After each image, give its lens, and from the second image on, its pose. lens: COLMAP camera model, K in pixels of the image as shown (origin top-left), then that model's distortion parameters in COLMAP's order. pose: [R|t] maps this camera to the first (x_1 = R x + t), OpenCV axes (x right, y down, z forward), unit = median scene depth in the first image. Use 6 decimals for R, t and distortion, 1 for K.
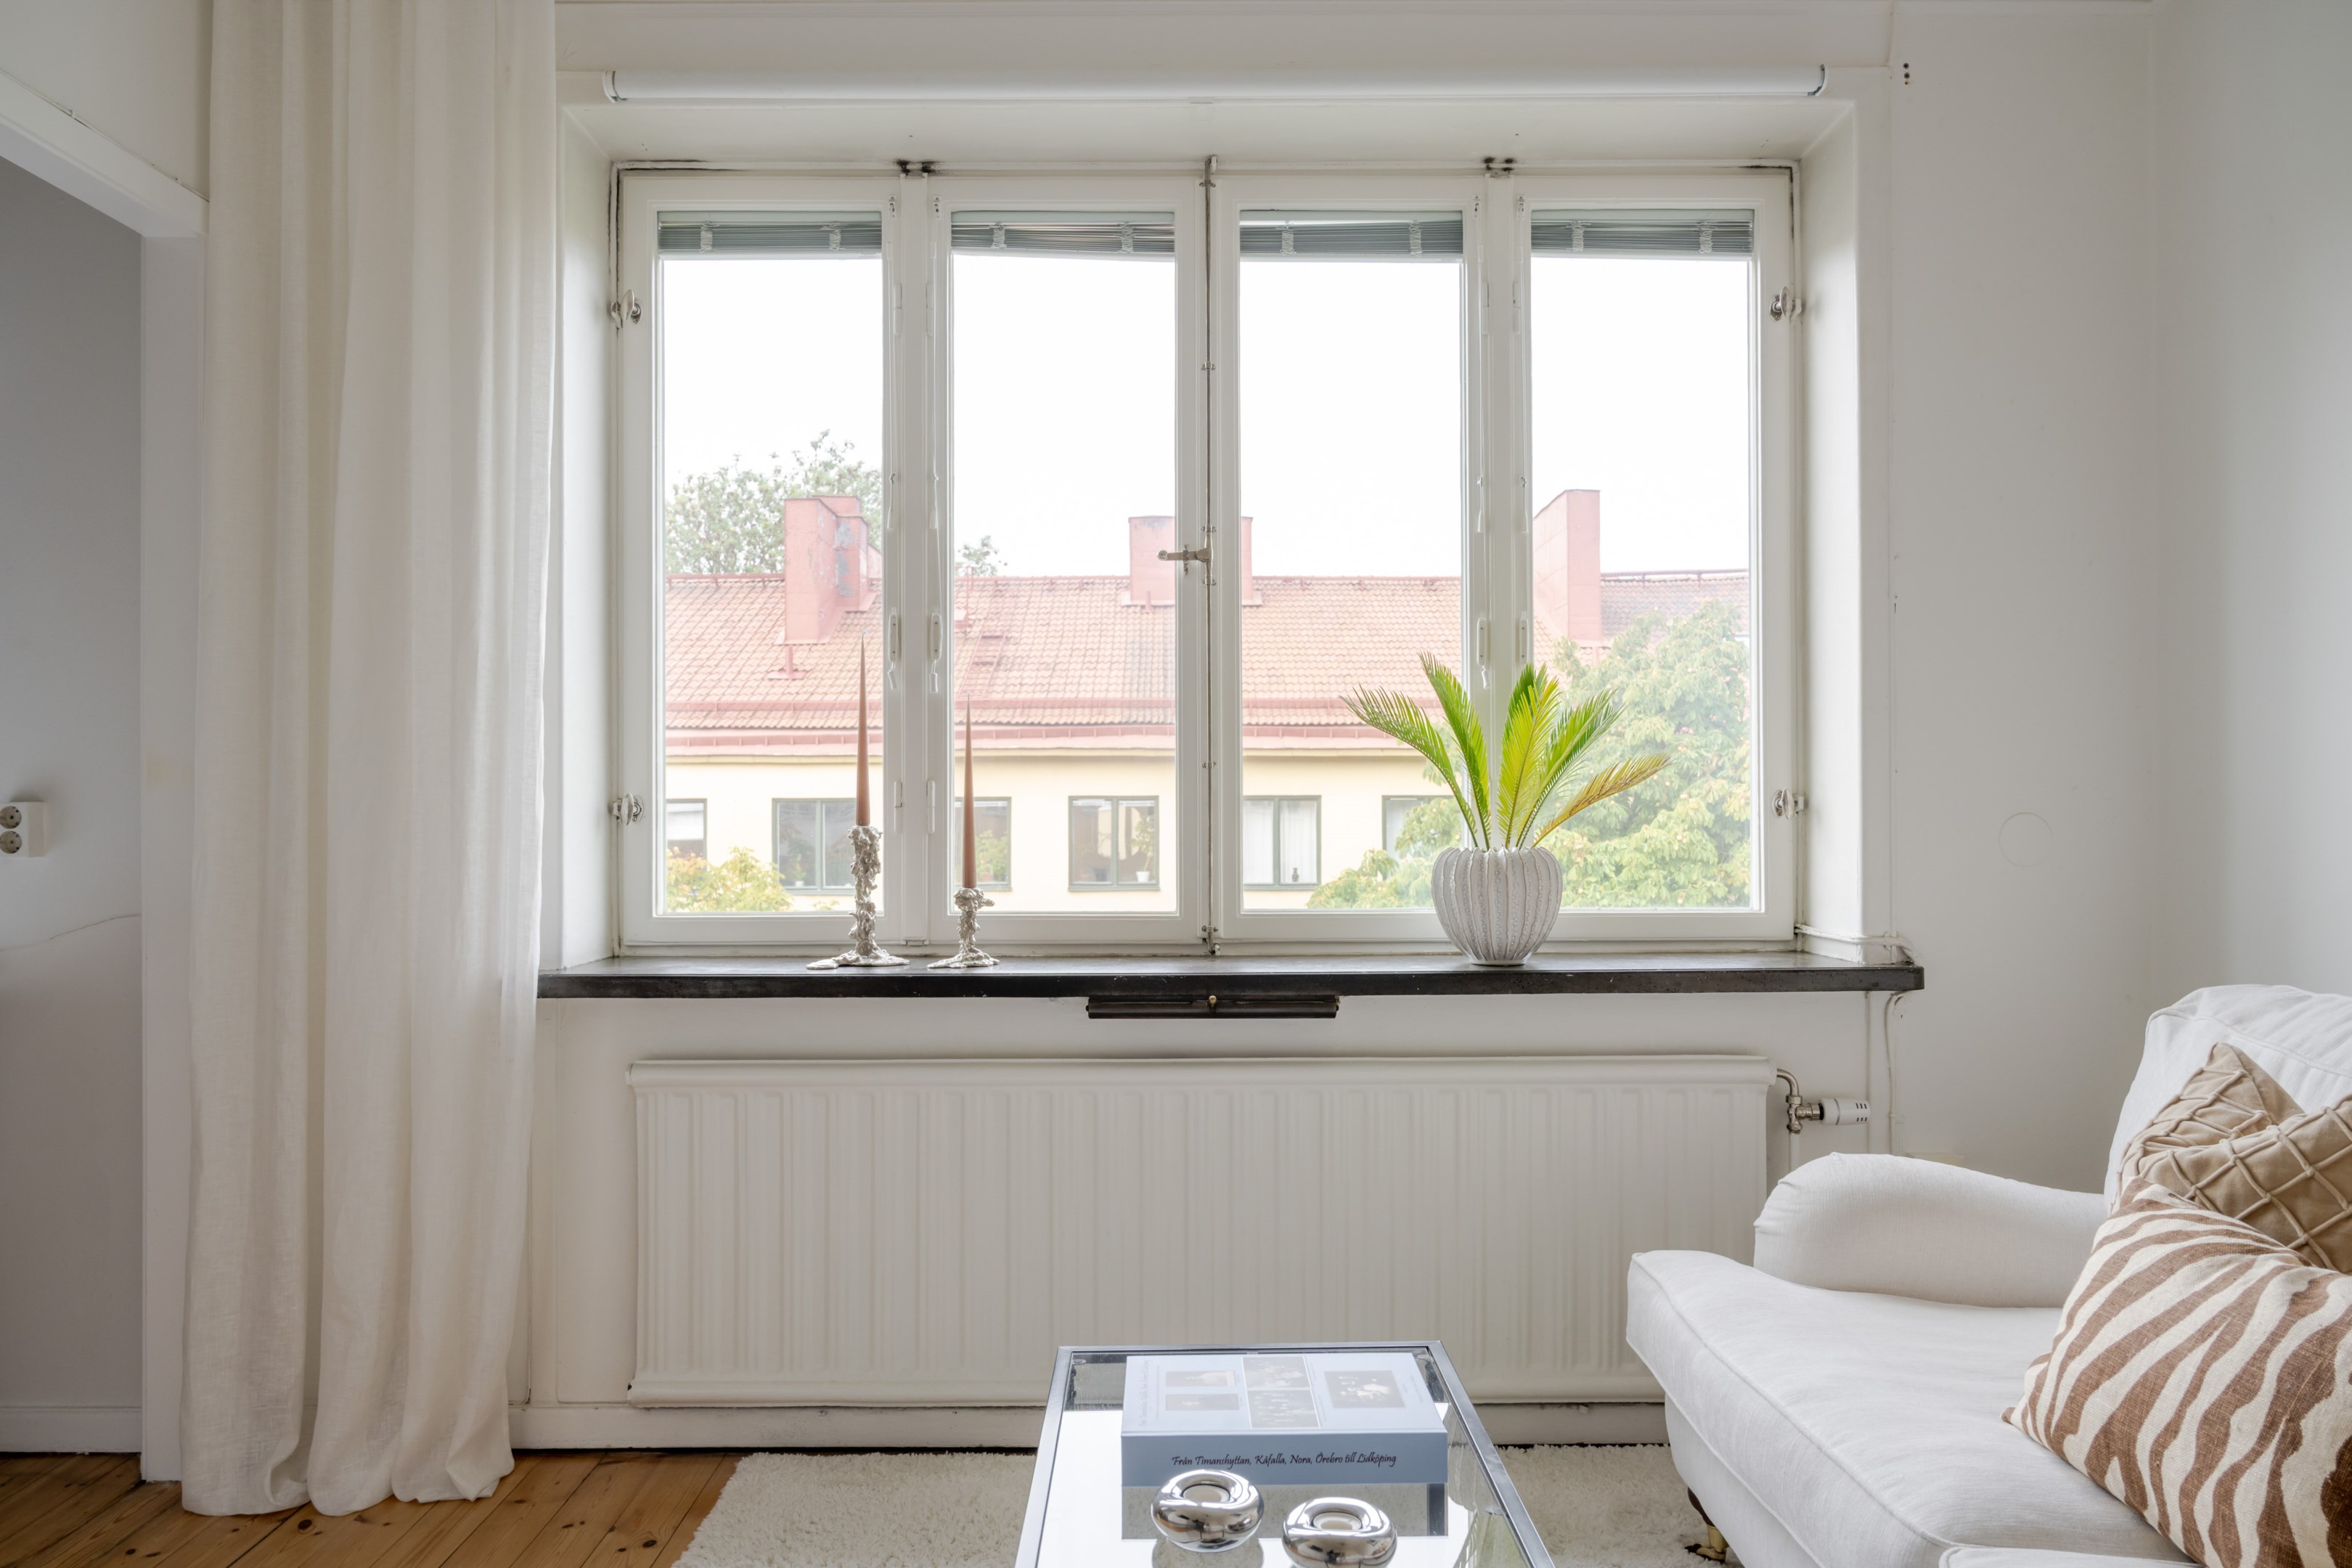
lens RADIAL K [[1768.8, 0, 1167.7], [0, 1768.8, 806.6], [0, 0, 1]] dist [-0.006314, -0.002001]
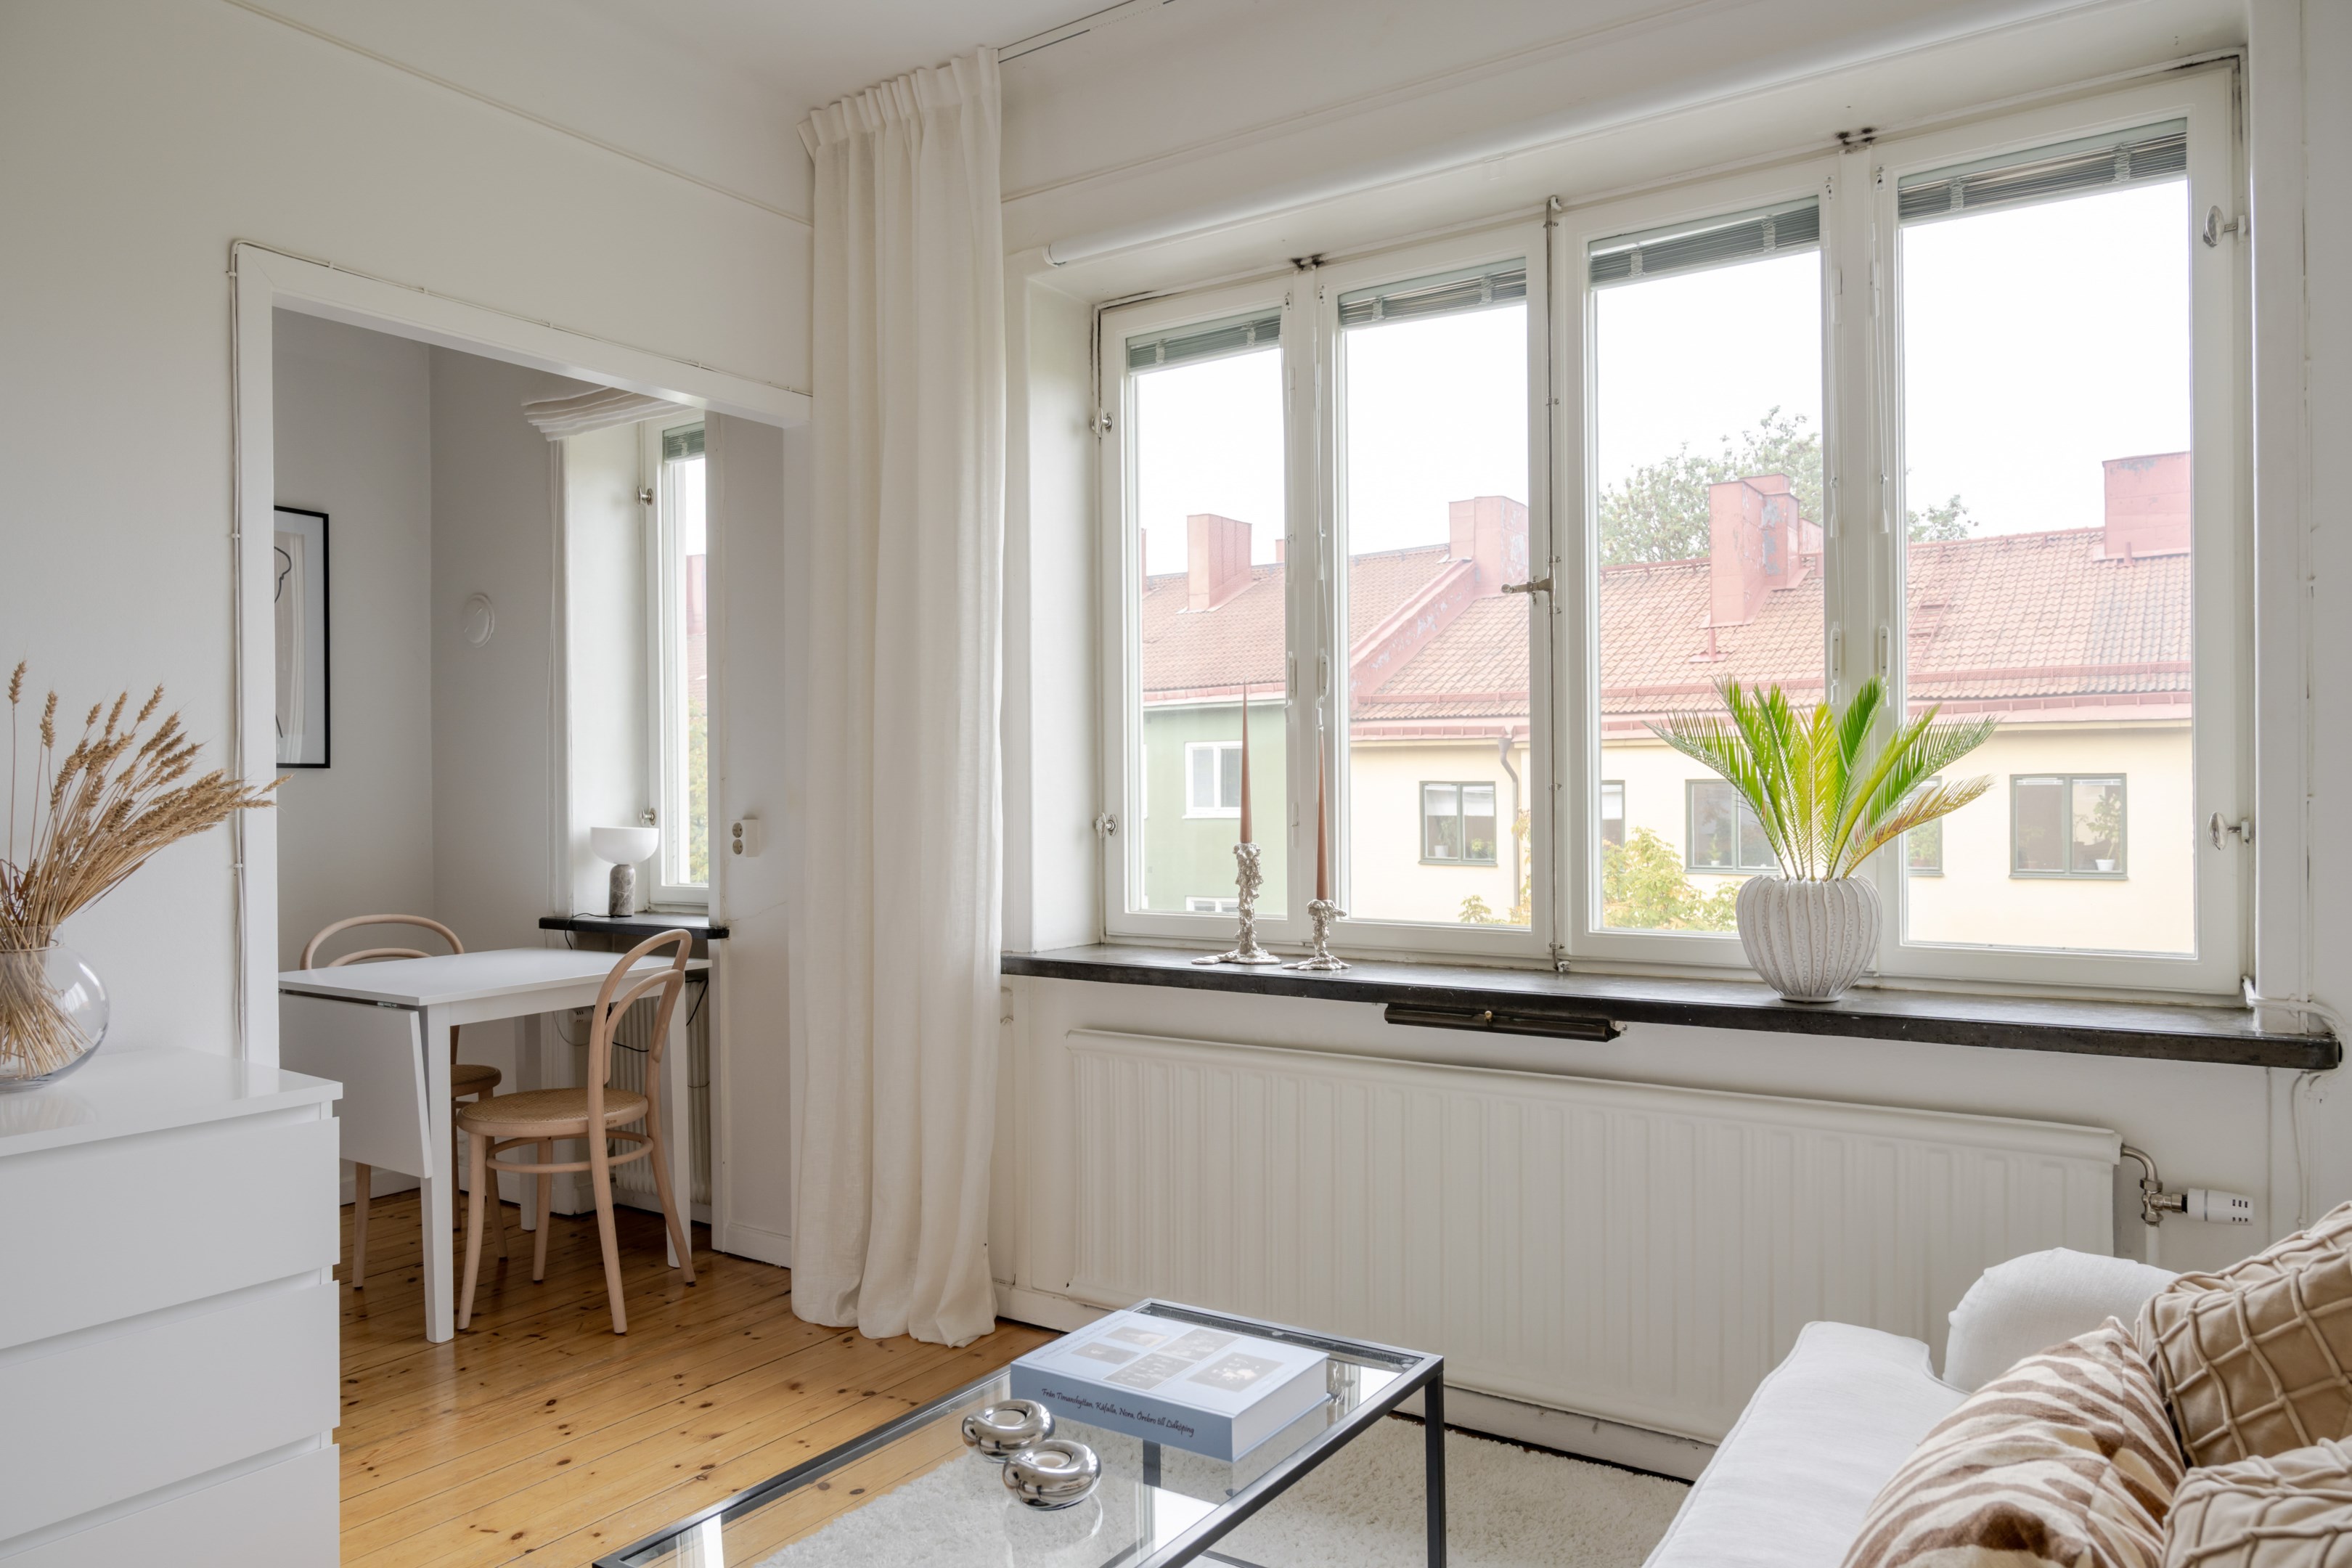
lens RADIAL K [[1685.3, 0, 1099.9], [0, 1685.3, 804.1], [0, 0, 1]] dist [-0.005911, -0.002399]
pose [[0.795554, 0.000790, -0.605882, 0.409434], [0.009508, 0.999860, 0.013788, -0.030093], [0.605808, -0.016729, 0.795435, 0.053771]]
